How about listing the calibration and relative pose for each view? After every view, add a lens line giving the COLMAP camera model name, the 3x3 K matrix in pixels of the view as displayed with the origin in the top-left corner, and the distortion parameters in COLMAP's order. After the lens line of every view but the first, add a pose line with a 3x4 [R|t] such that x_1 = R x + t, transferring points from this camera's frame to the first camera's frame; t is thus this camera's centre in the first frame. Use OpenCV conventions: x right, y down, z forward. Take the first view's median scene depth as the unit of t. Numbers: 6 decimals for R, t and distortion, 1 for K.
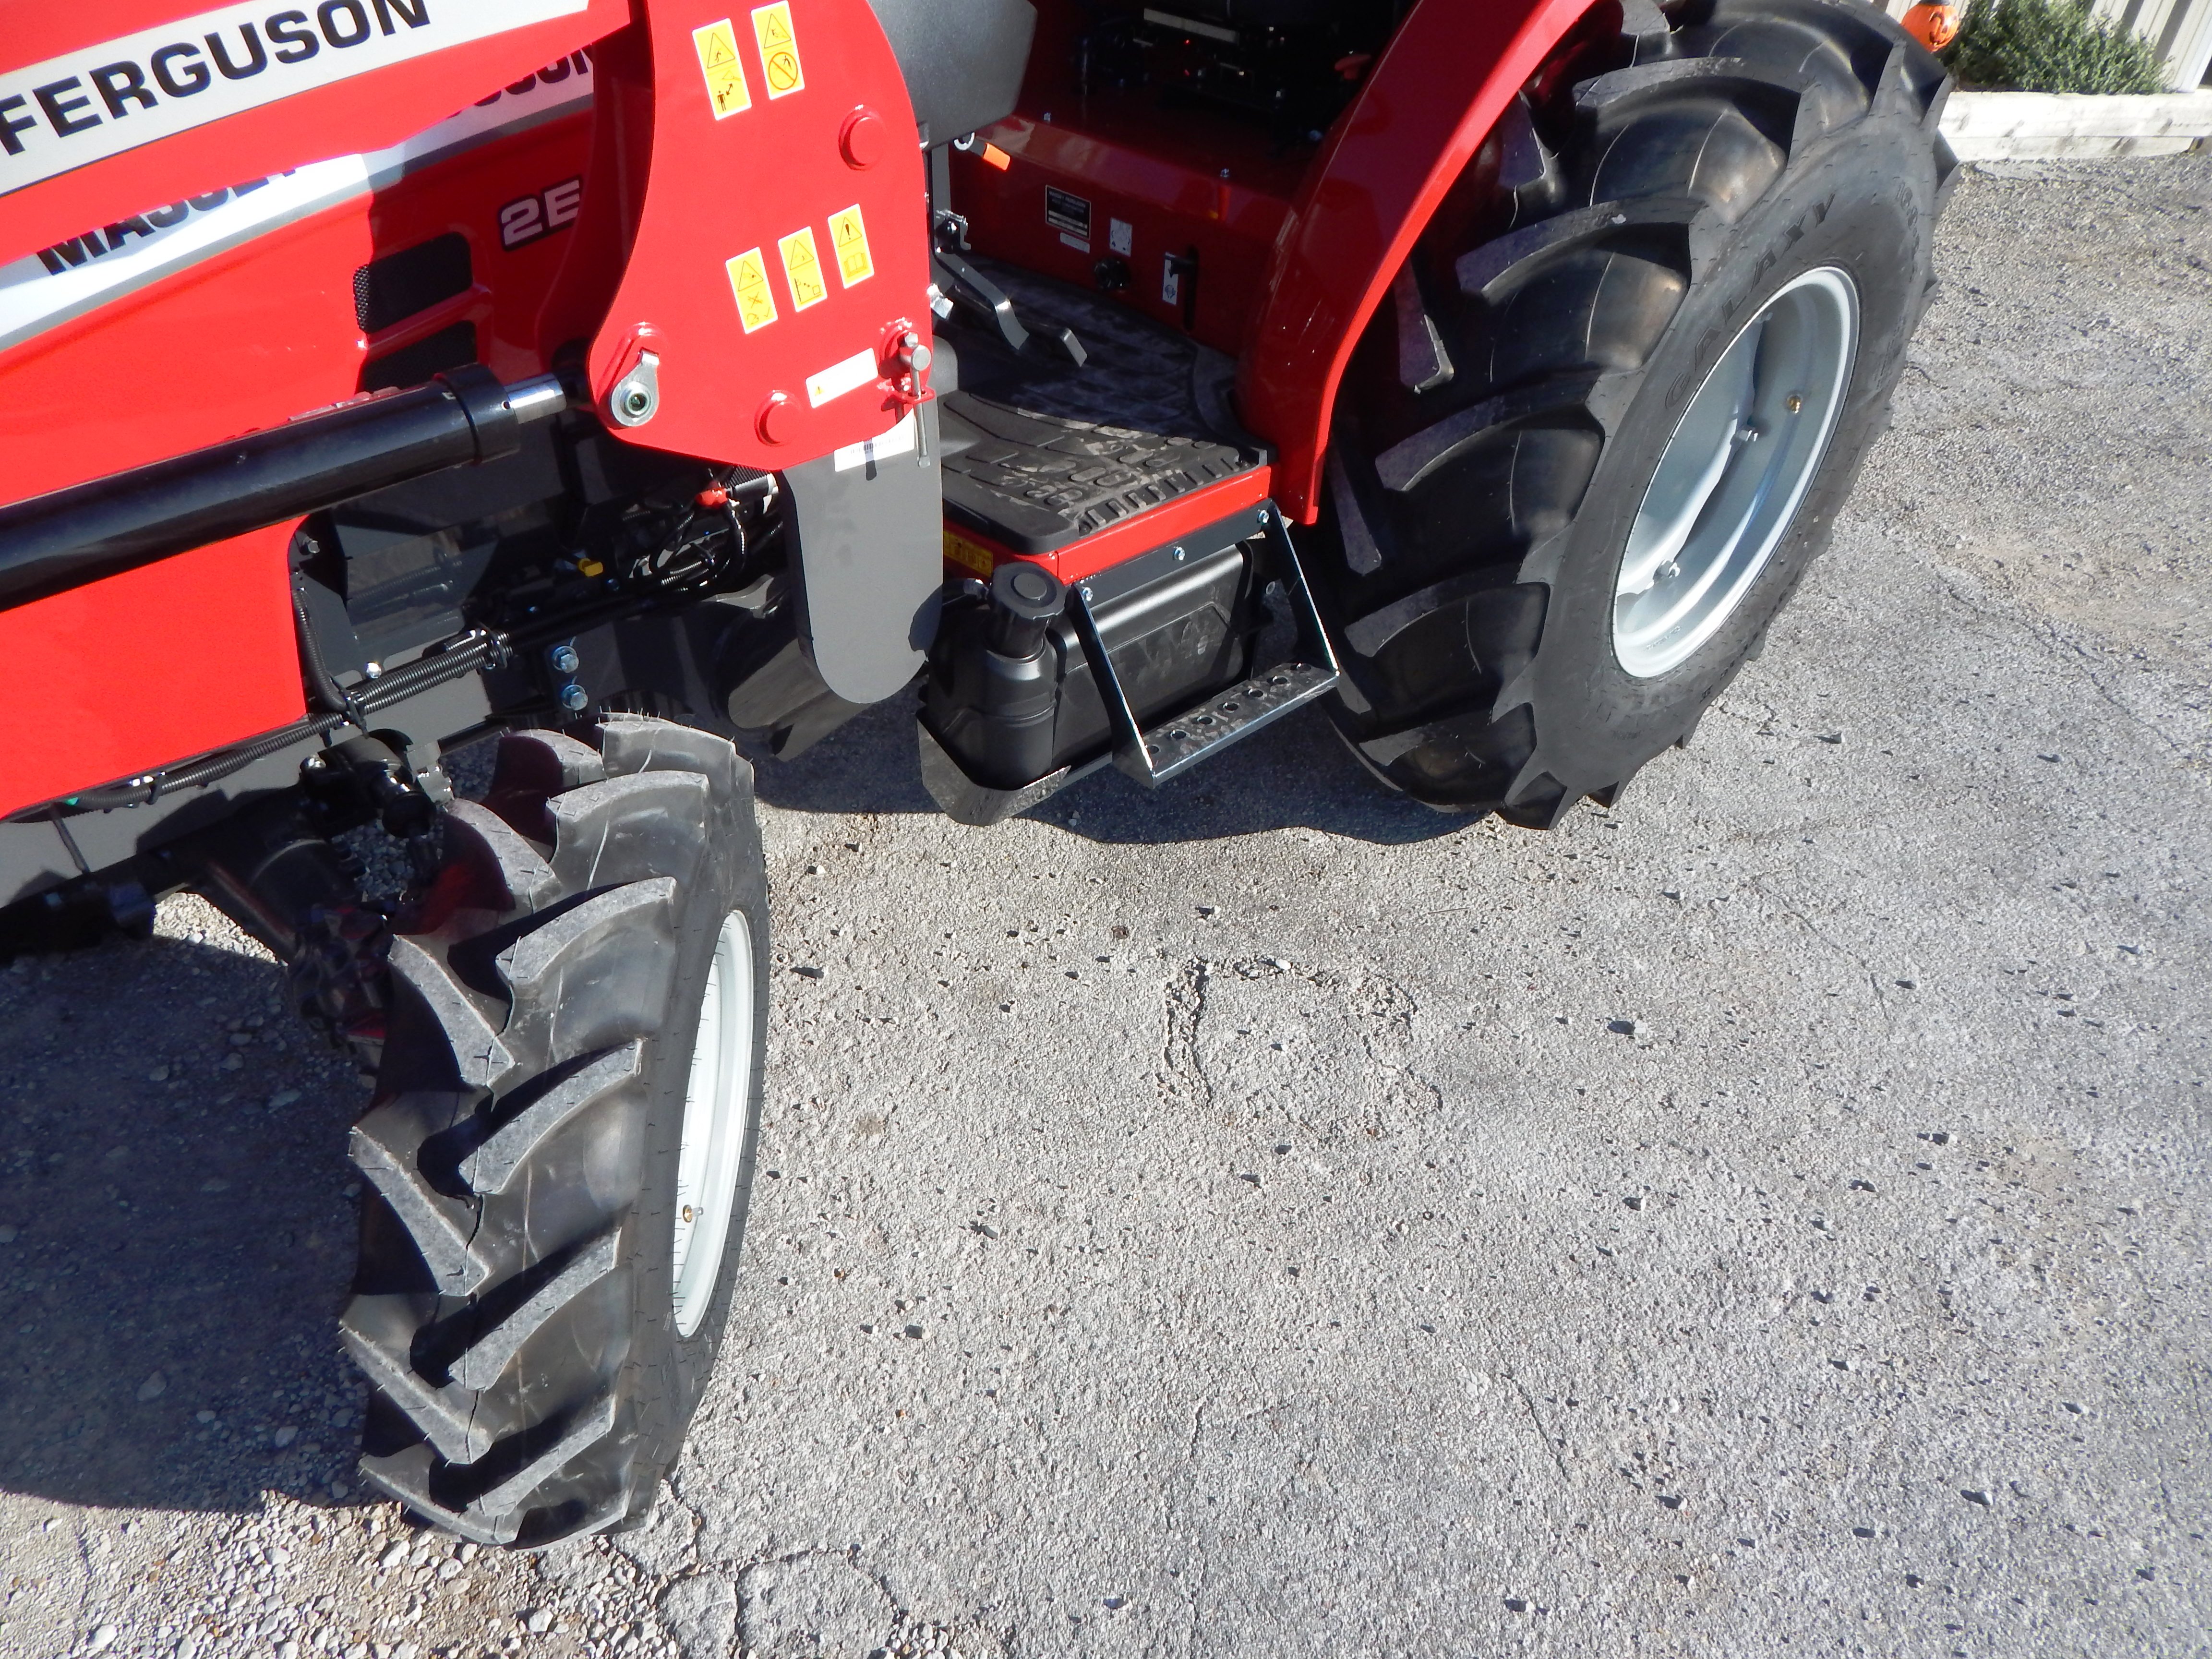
lens RADIAL K [[1460.6, 0, 1089.3], [0, 1460.6, 804.6], [0, 0, 1]] dist [-0.006768, -0.001618]
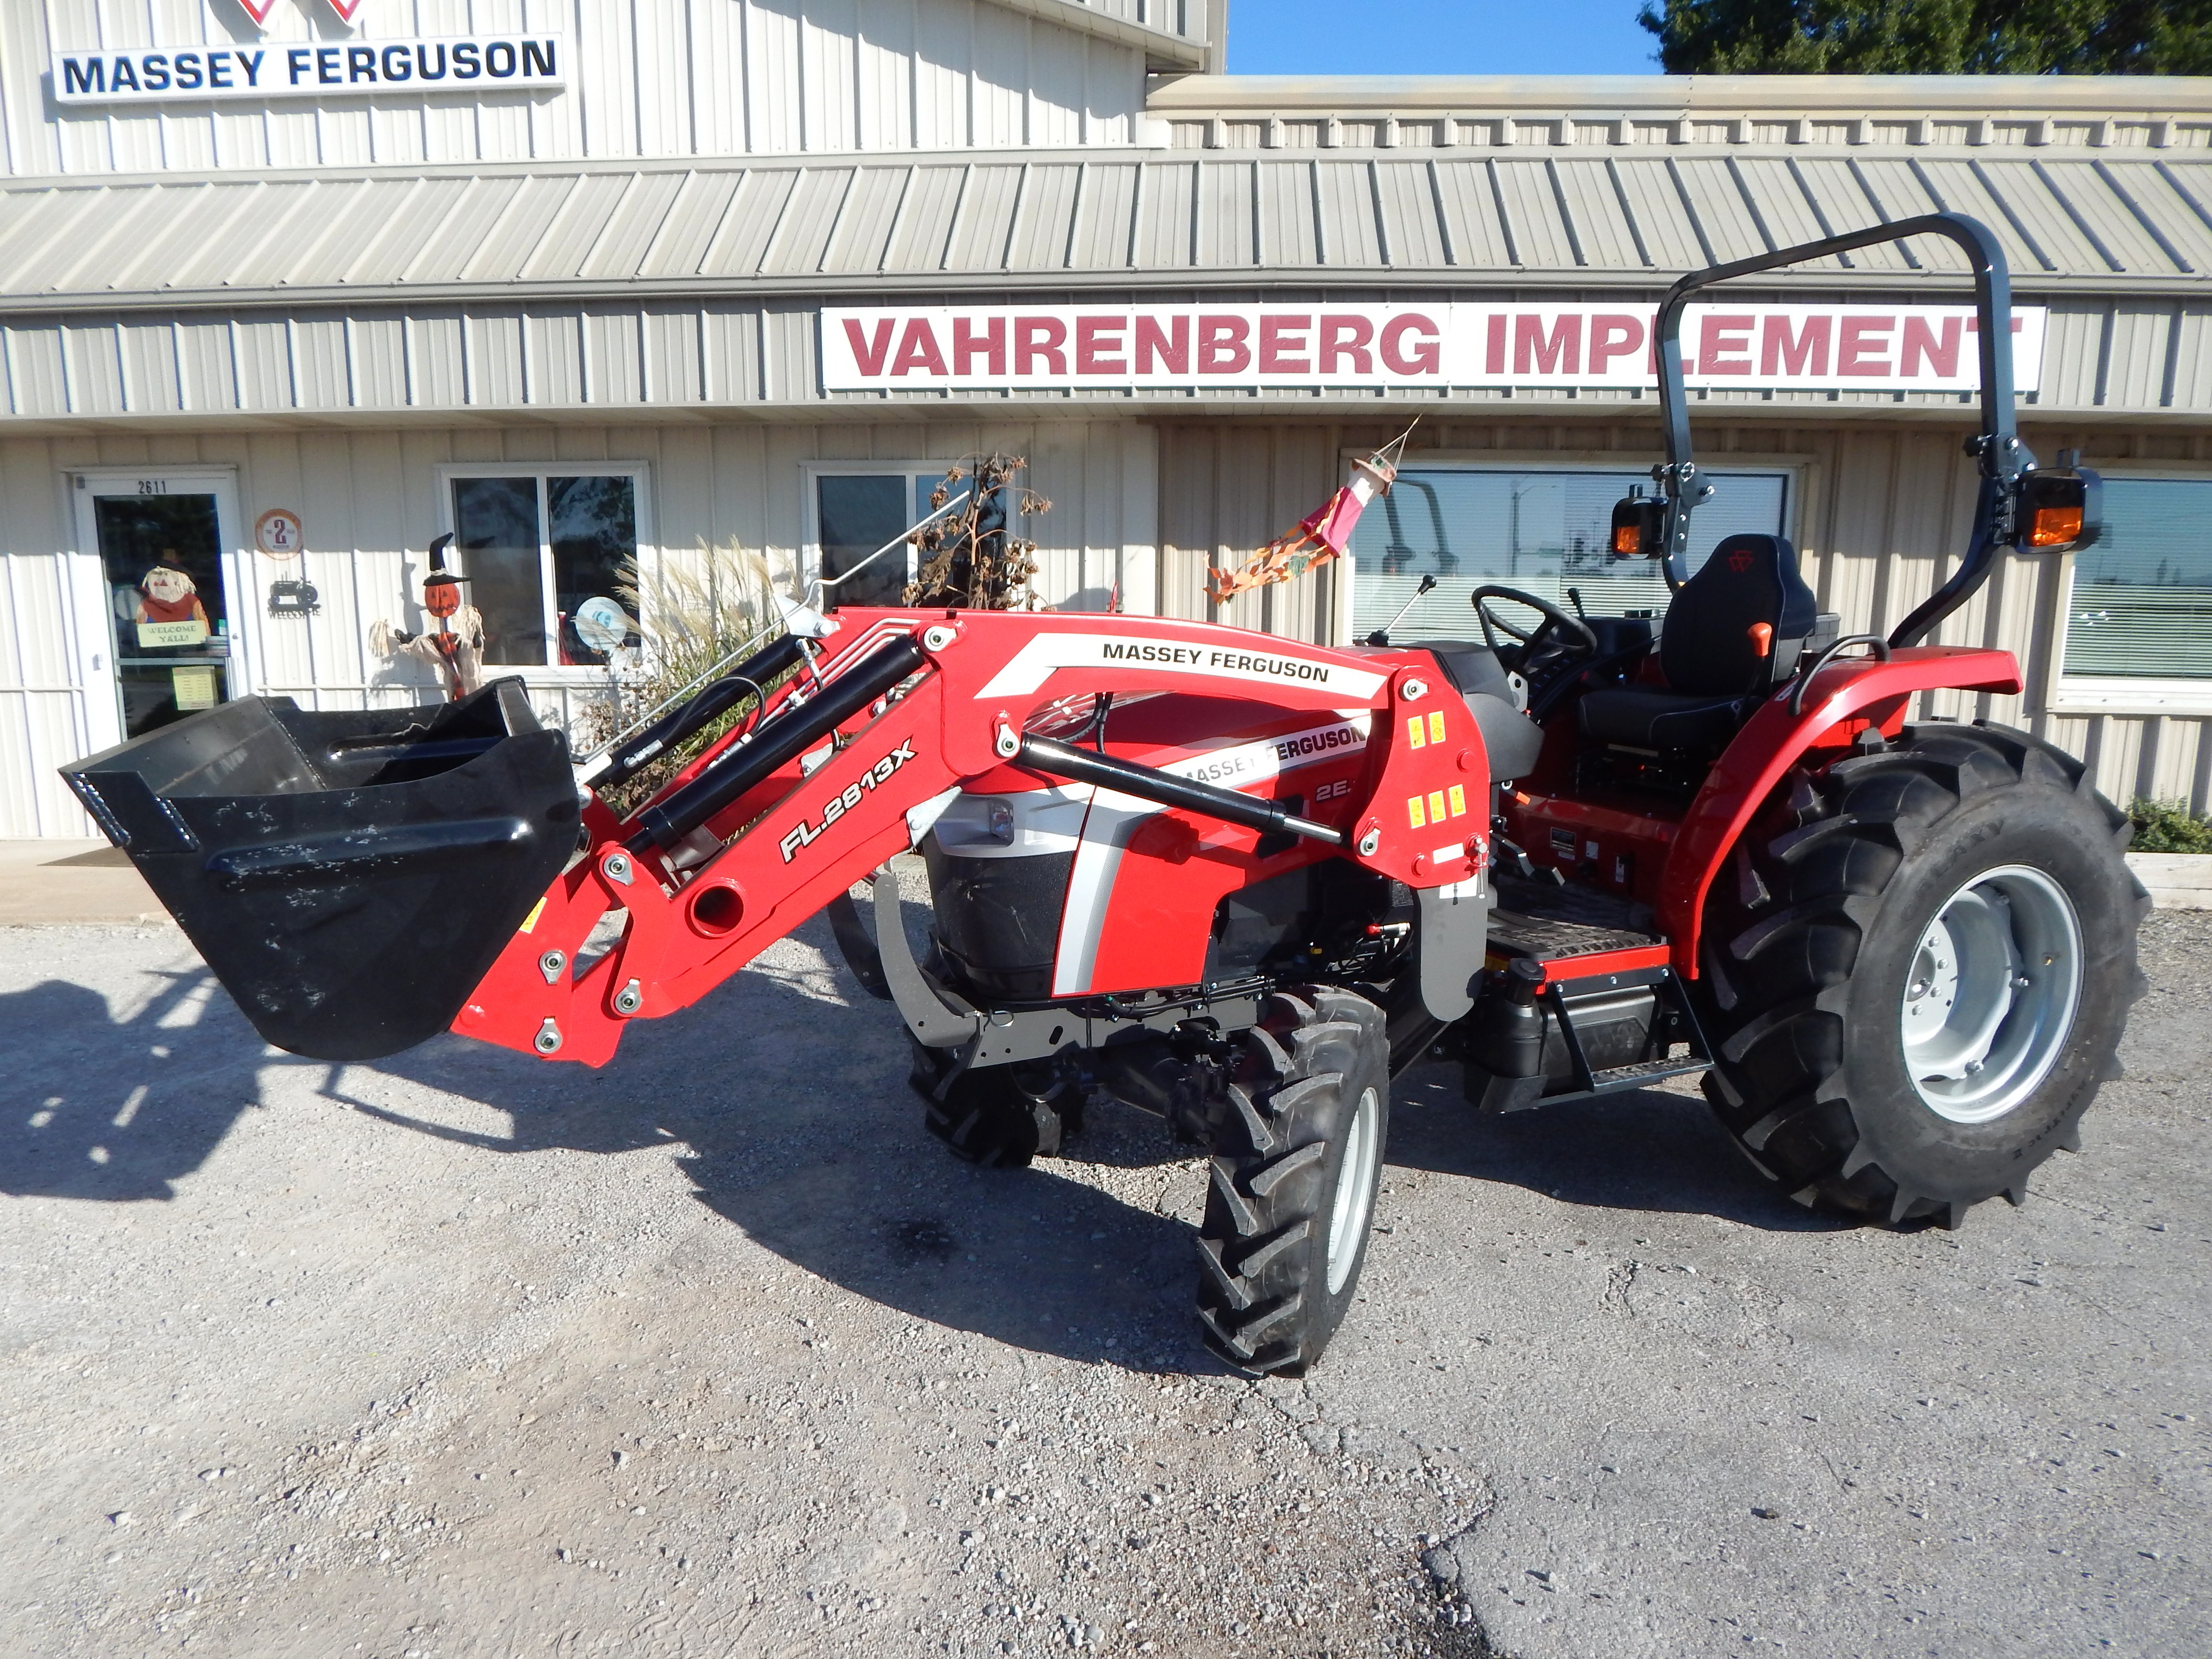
lens RADIAL K [[1398.4, 0, 1117.7], [0, 1398.4, 808.8], [0, 0, 1]] dist [0.010563, -0.017726]
pose [[0.939610, 0.019433, -0.341696, 0.072945], [-0.183885, 0.870705, -0.456135, 0.575510], [0.288652, 0.491421, 0.821697, -0.773338]]
